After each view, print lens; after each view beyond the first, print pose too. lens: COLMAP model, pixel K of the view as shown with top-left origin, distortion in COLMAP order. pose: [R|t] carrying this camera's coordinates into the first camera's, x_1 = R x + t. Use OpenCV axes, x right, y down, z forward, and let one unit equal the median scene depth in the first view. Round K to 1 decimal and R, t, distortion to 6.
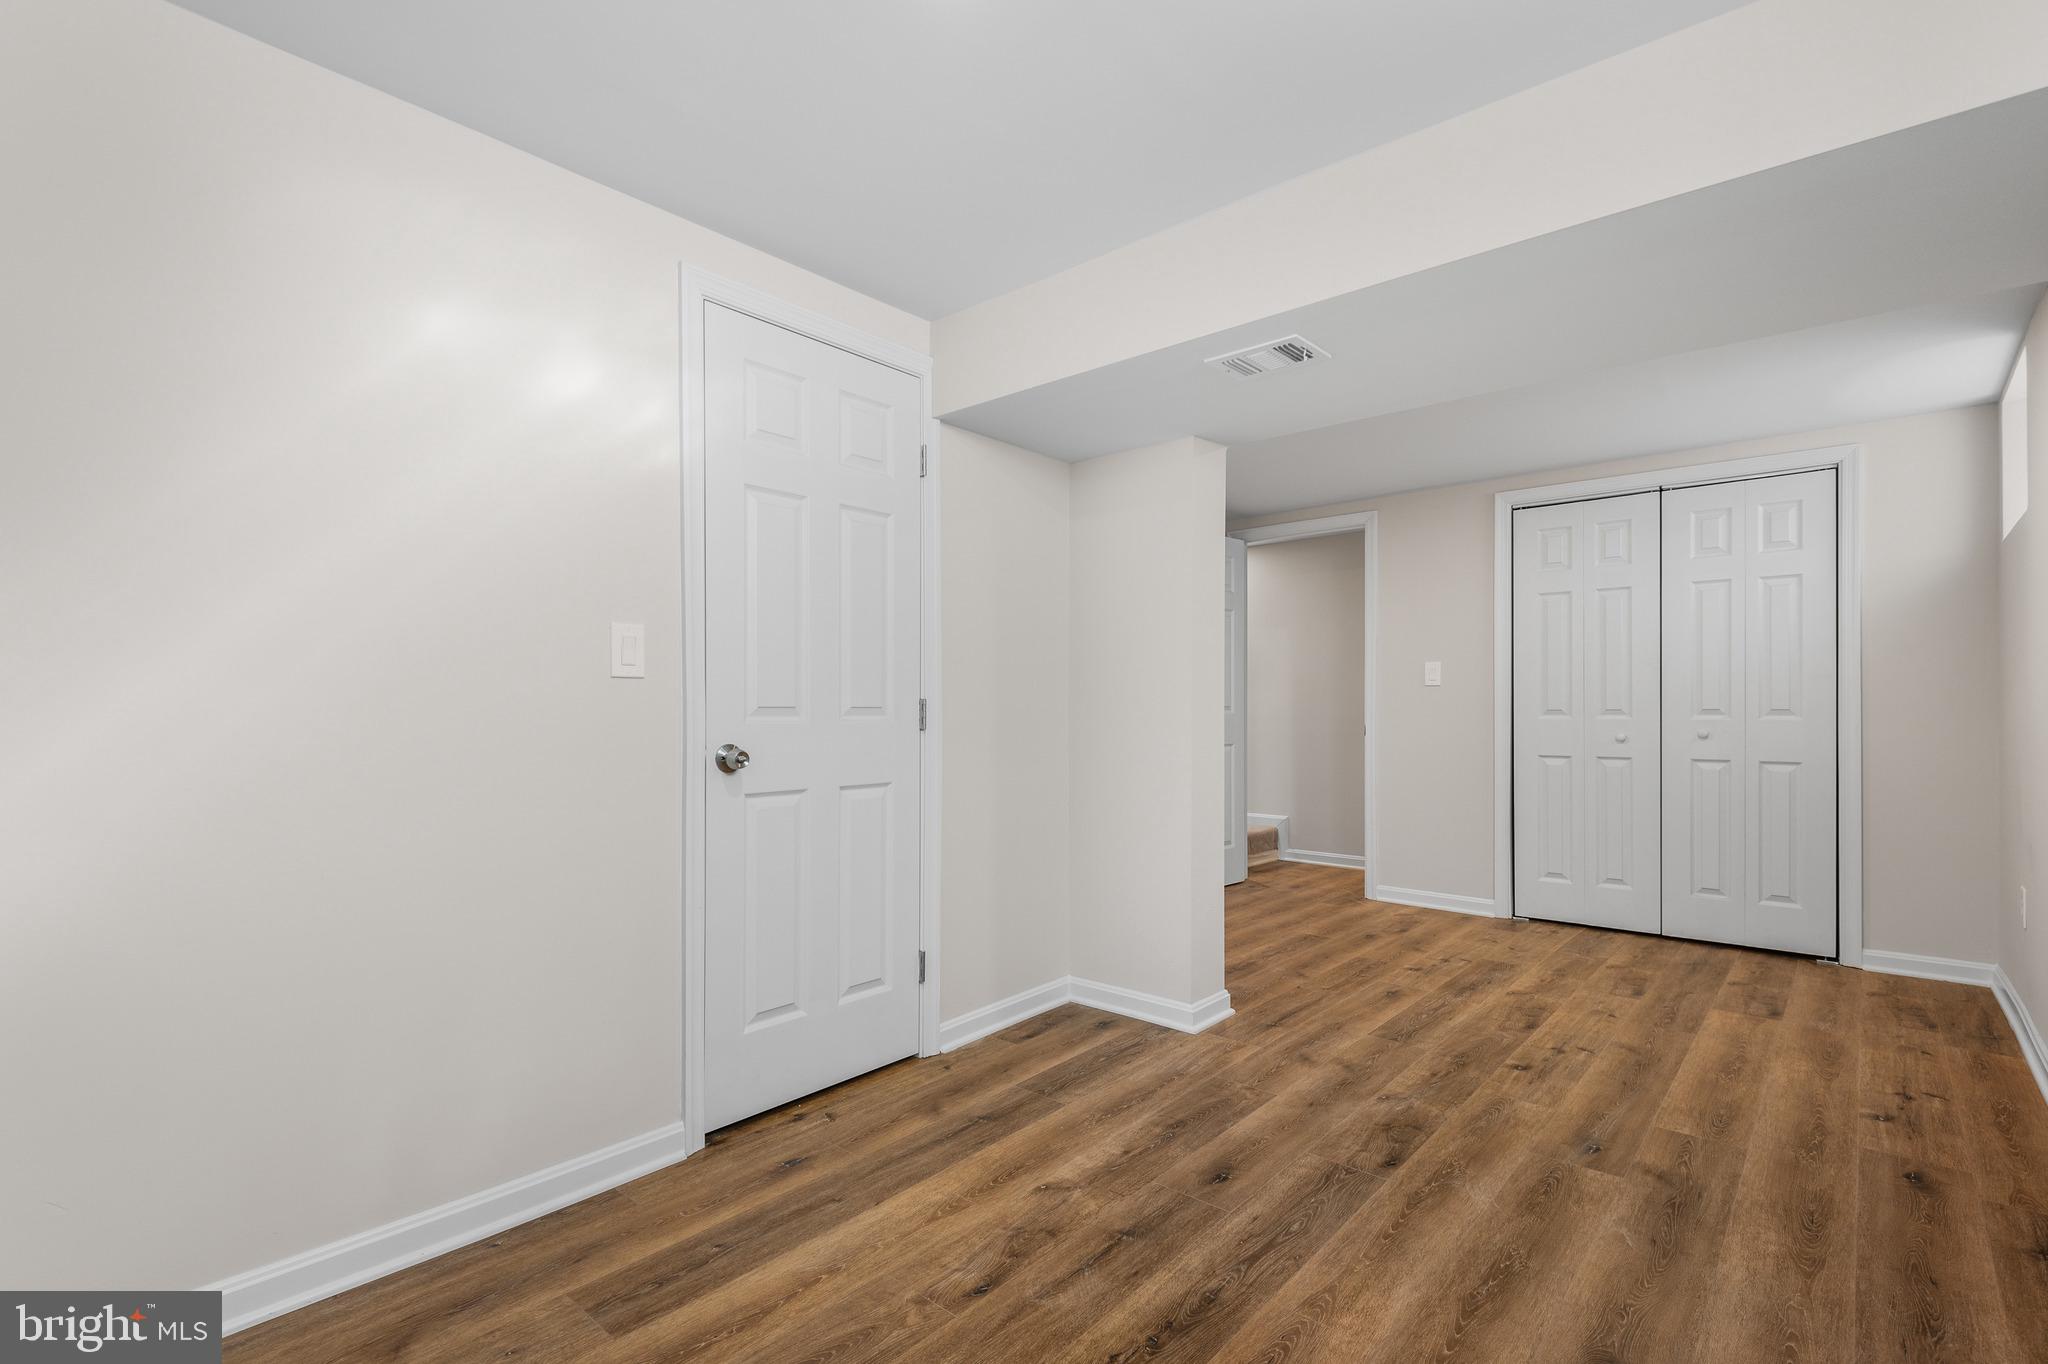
lens RADIAL K [[939.2, 0, 1024.3], [0, 939.2, 690.7], [0, 0, 1]] dist [-0.005912, -0.001637]
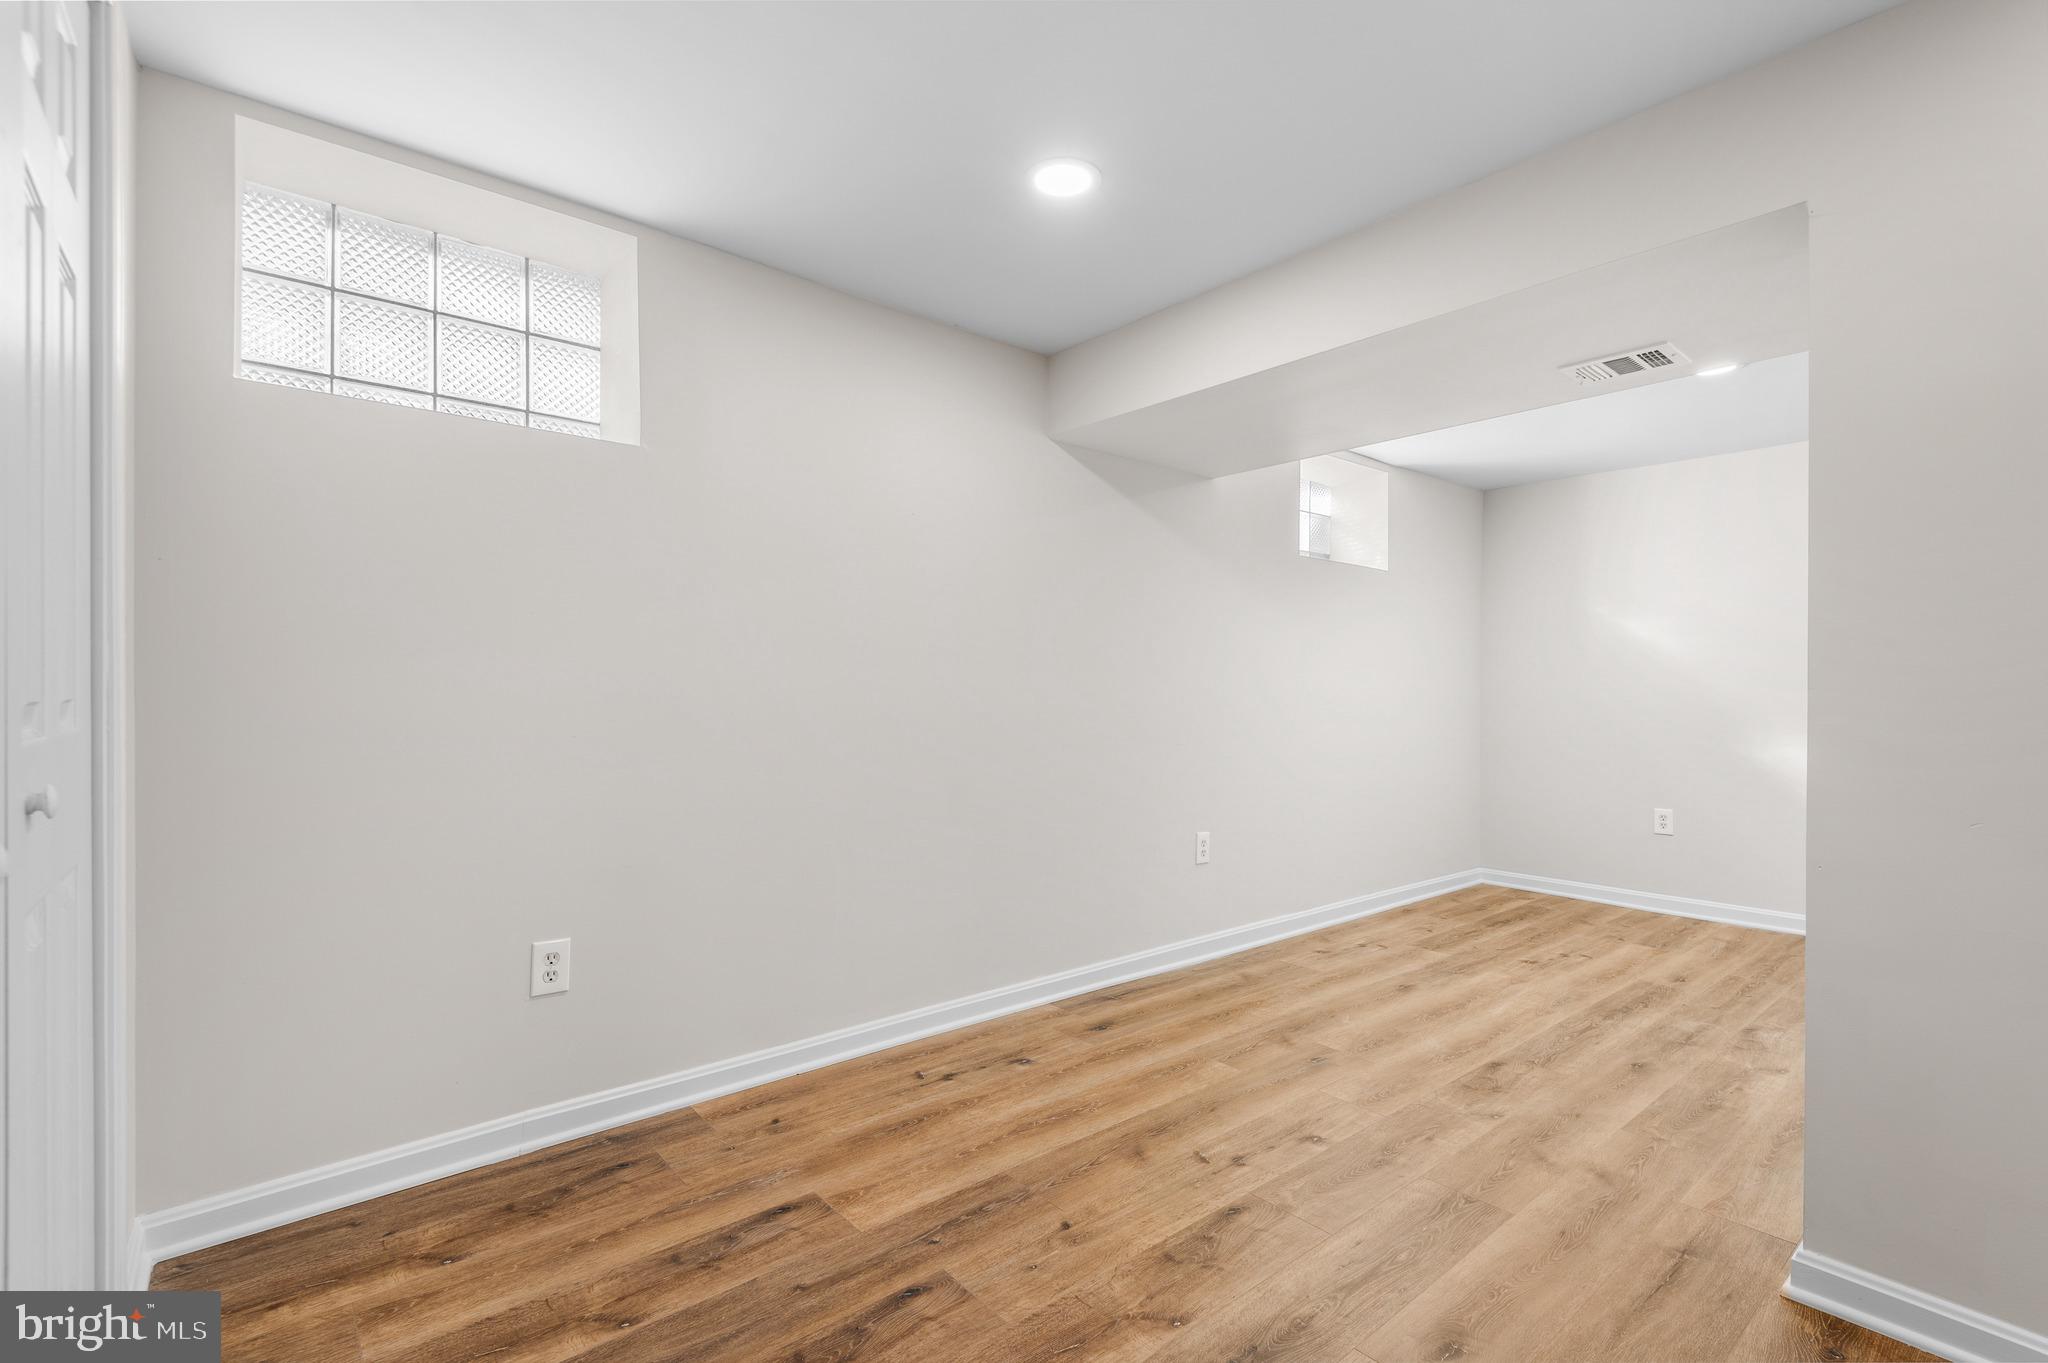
lens RADIAL K [[939.2, 0, 1025.0], [0, 939.2, 688.5], [0, 0, 1]] dist [-0.005912, -0.001637]
pose [[-0.990392, -0.008699, 0.138013, 0.738959], [-0.010339, 0.999884, -0.011169, 0.024585], [-0.137900, -0.012488, -0.990367, 2.036474]]
